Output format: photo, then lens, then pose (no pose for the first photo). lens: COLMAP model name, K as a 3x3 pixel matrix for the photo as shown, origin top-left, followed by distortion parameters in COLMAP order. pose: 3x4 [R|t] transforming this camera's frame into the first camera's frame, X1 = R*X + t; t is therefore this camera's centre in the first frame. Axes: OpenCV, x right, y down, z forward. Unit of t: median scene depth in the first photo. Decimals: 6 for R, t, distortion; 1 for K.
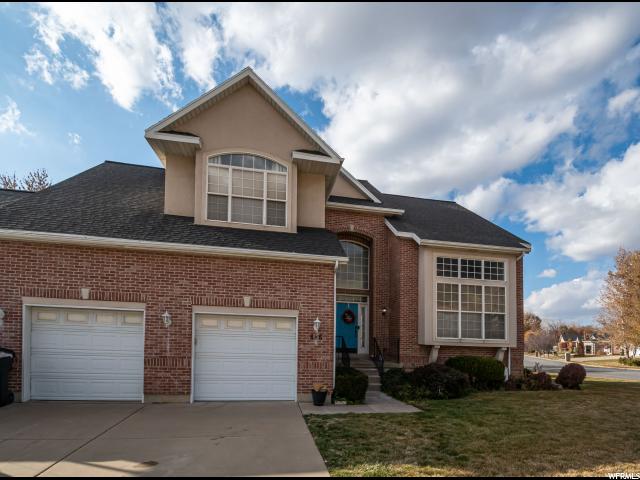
lens RADIAL K [[328.6, 0, 320.0], [0, 328.6, 240.0], [0, 0, 1]] dist [0.000358, 0.000101]
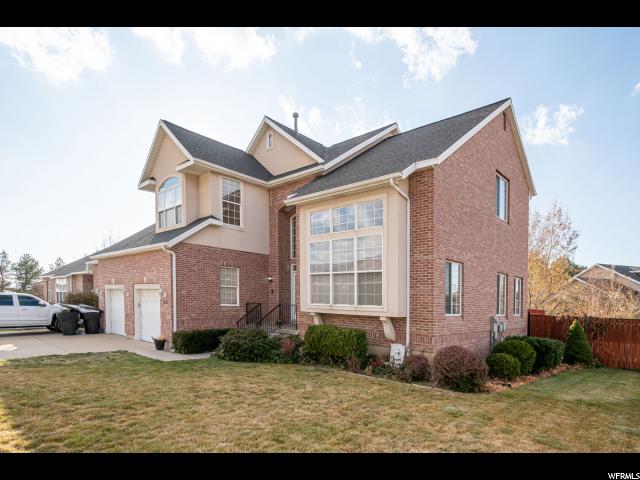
lens RADIAL K [[351.7, 0, 320.0], [0, 351.7, 240.0], [0, 0, 1]] dist [-0.000712, -0.000093]
pose [[0.616444, -0.155487, -0.771894, 1.118714], [0.201997, 0.978730, -0.035833, 0.164667], [0.761048, -0.133831, 0.634741, 0.432490]]
